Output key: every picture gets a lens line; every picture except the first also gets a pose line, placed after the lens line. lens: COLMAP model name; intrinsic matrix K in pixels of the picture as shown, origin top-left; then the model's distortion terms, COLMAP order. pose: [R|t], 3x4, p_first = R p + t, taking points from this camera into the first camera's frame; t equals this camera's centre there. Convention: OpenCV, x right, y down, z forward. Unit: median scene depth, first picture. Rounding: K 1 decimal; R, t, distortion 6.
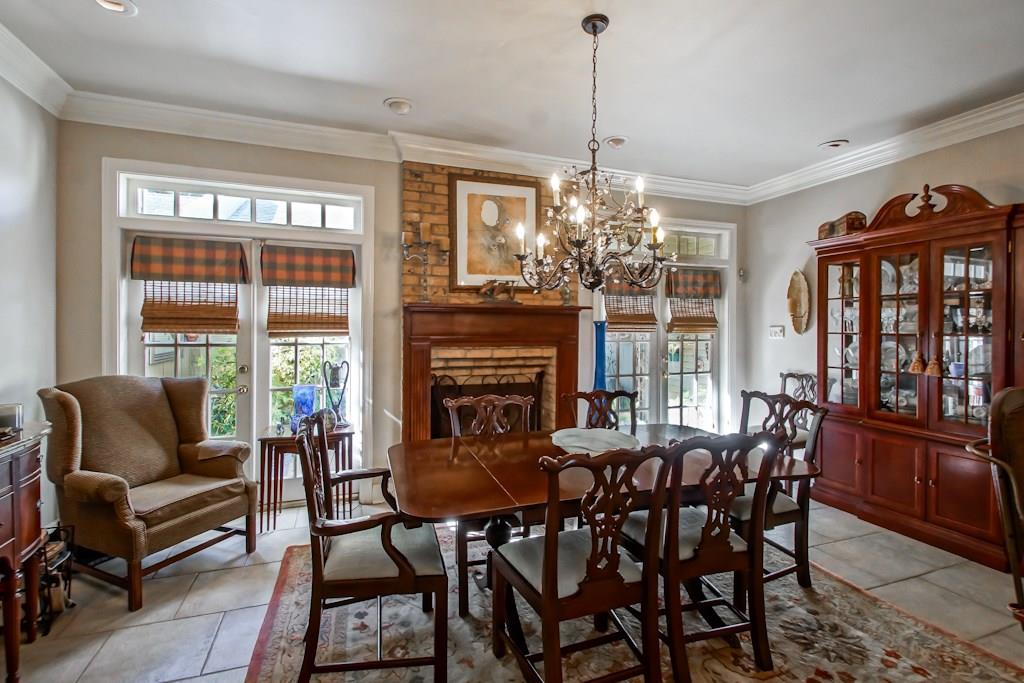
lens RADIAL K [[462.0, 0, 511.0], [0, 462.0, 332.3], [0, 0, 1]] dist [0.005874, -0.003281]
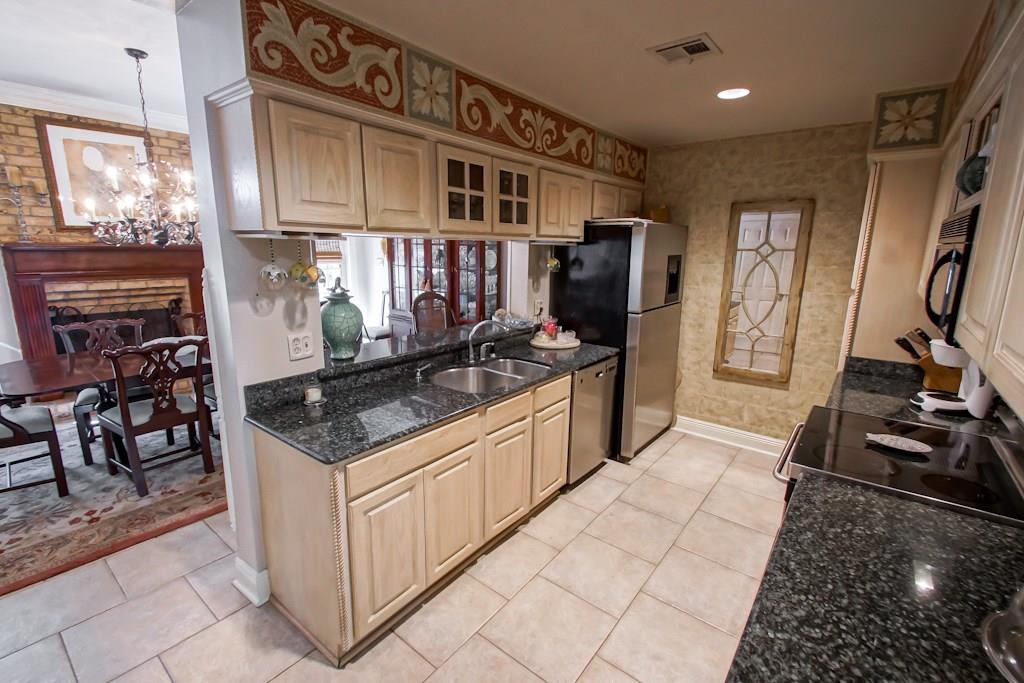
lens RADIAL K [[462.0, 0, 513.3], [0, 462.0, 344.4], [0, 0, 1]] dist [0.005874, -0.003281]
pose [[0.852637, -0.100385, 0.512771, 0.203844], [-0.006225, 0.979349, 0.202079, -0.053514], [-0.522467, -0.175492, 0.834404, -0.548072]]
